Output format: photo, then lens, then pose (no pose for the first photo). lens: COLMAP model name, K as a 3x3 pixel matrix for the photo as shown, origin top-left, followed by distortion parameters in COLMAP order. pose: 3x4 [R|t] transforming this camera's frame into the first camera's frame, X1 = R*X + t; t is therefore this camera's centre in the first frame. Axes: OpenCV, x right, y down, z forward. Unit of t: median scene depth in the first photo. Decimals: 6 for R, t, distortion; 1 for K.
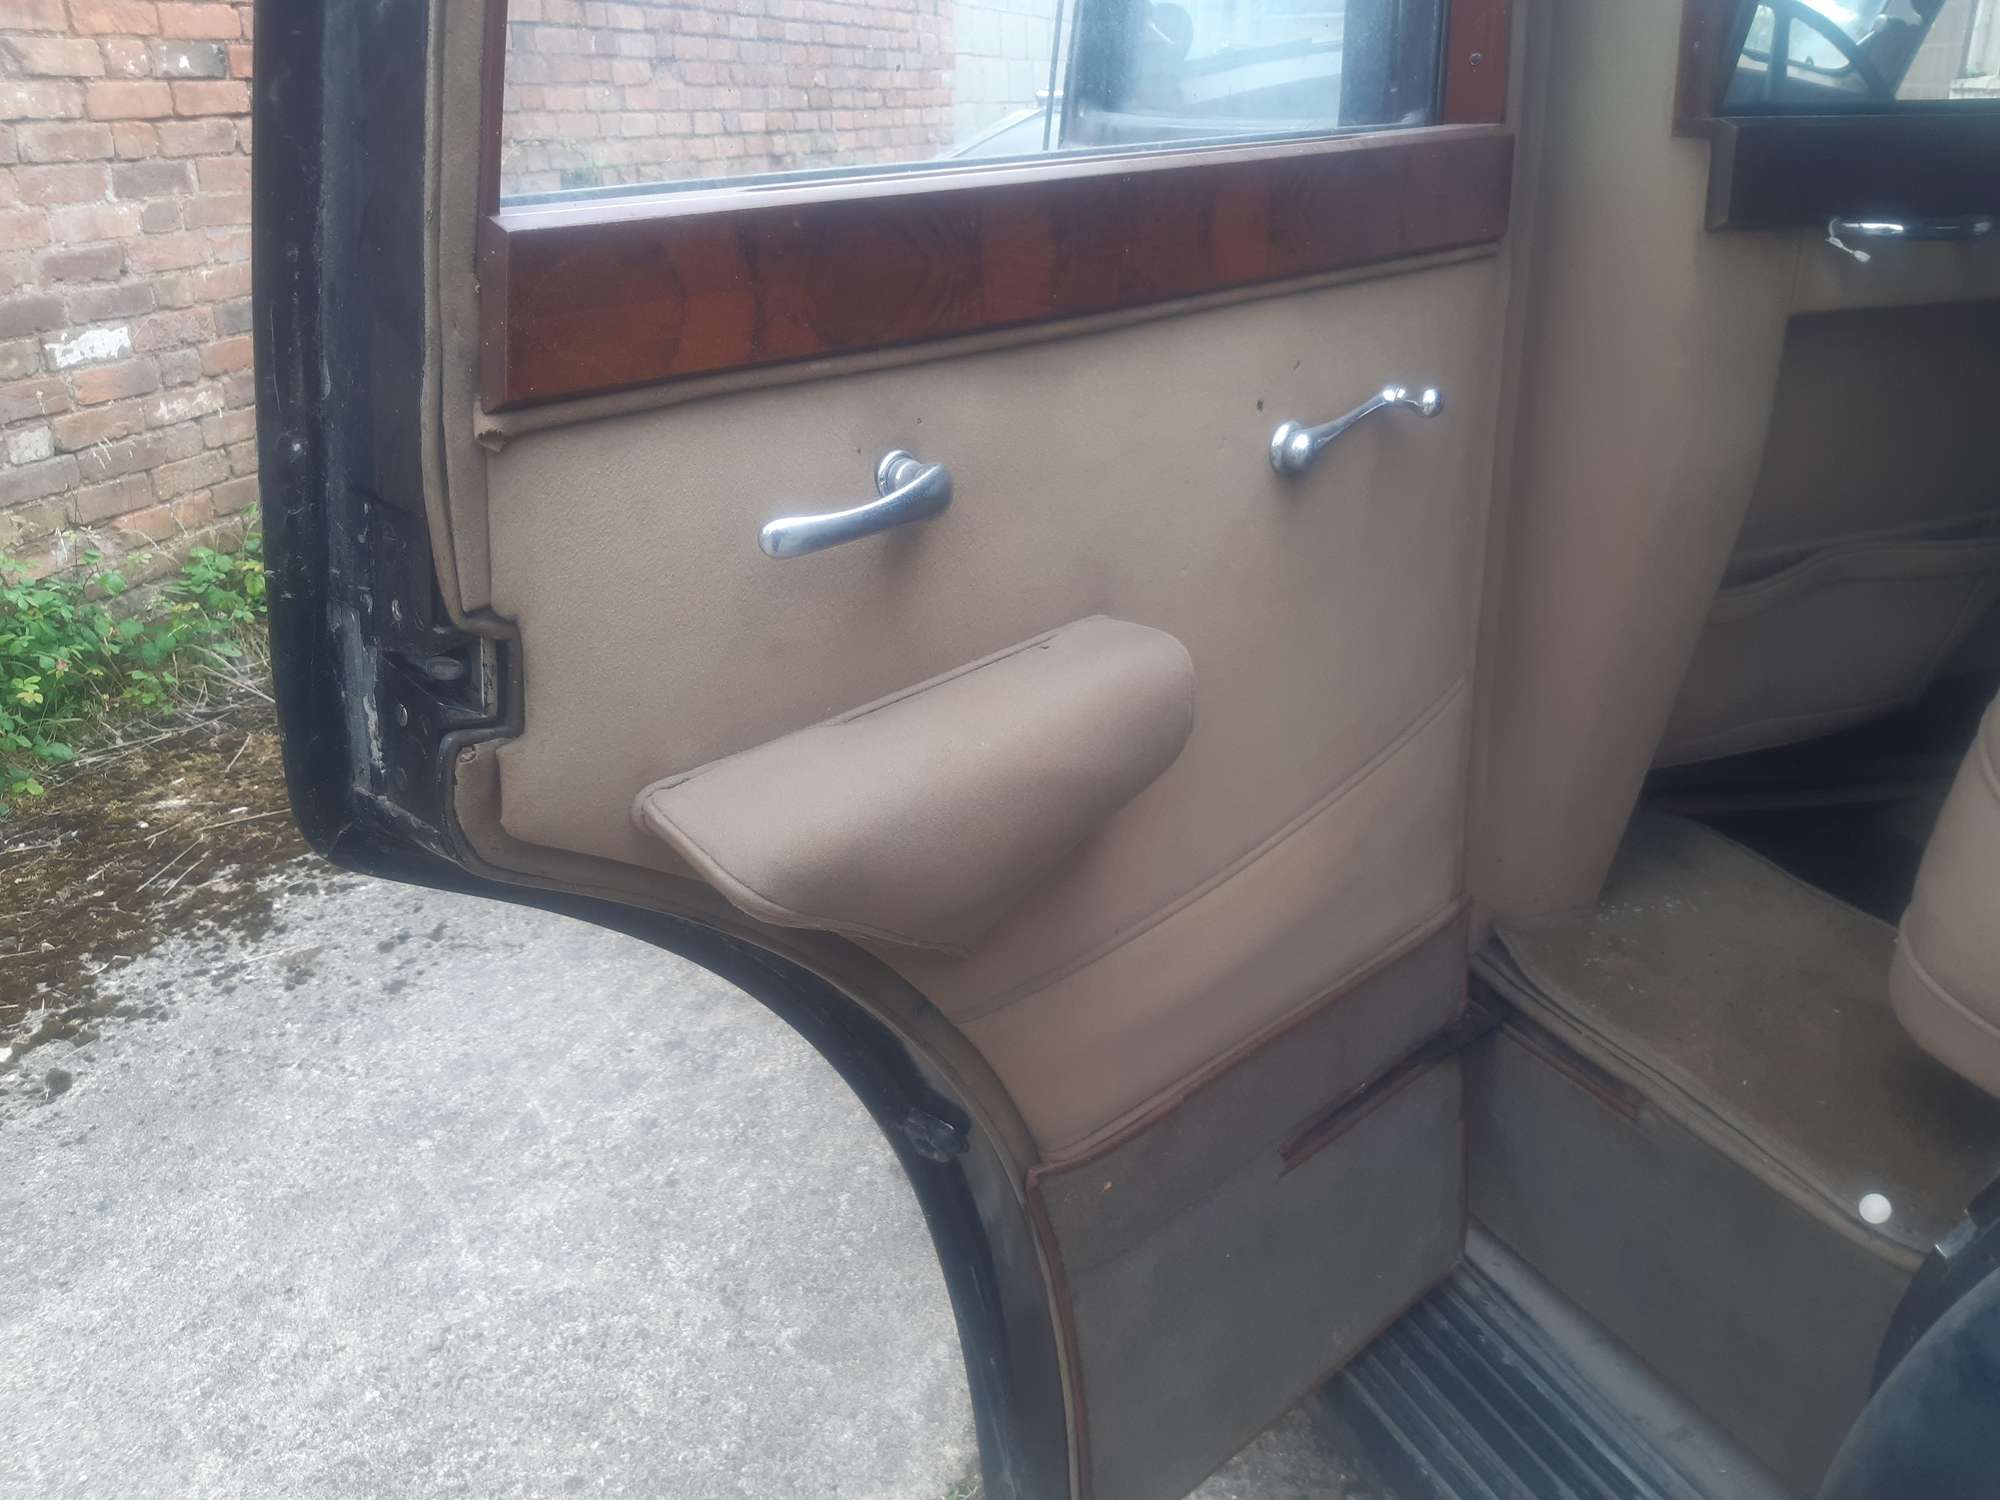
lens RADIAL K [[1679.5, 0, 995.6], [0, 1679.5, 717.4], [0, 0, 1]] dist [0.085860, -0.170975]
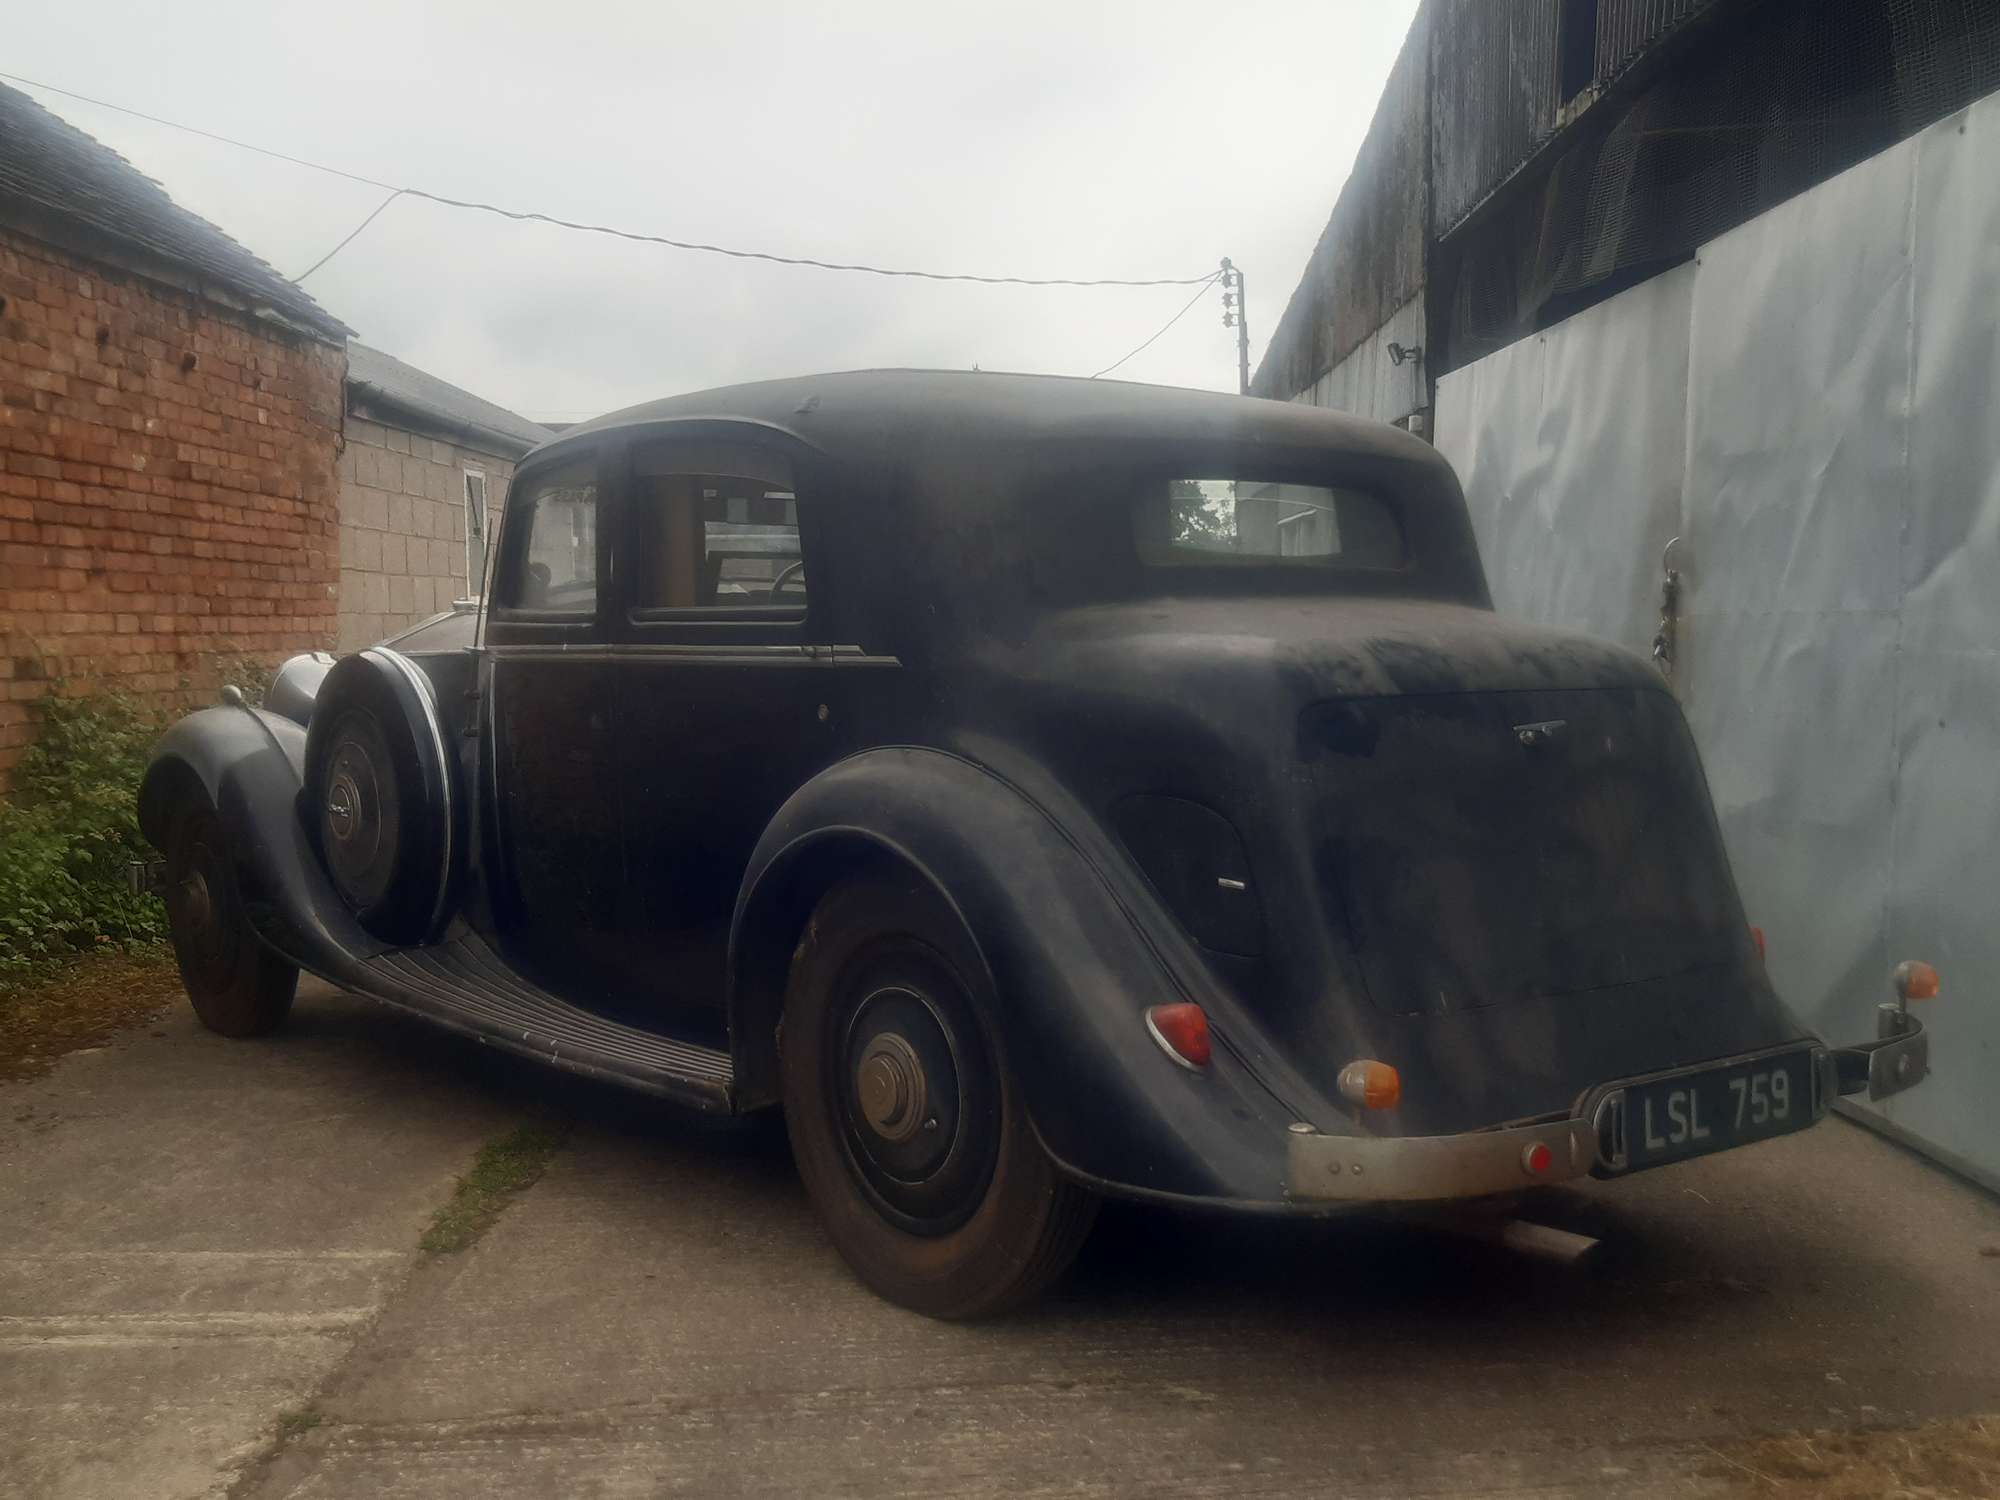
lens RADIAL K [[1679.5, 0, 995.6], [0, 1679.5, 717.4], [0, 0, 1]] dist [0.085860, -0.170975]
pose [[0.939292, -0.002417, 0.343109, -0.017616], [0.100720, 0.957865, -0.268981, 0.078844], [-0.328002, 0.287210, 0.899958, -0.208715]]
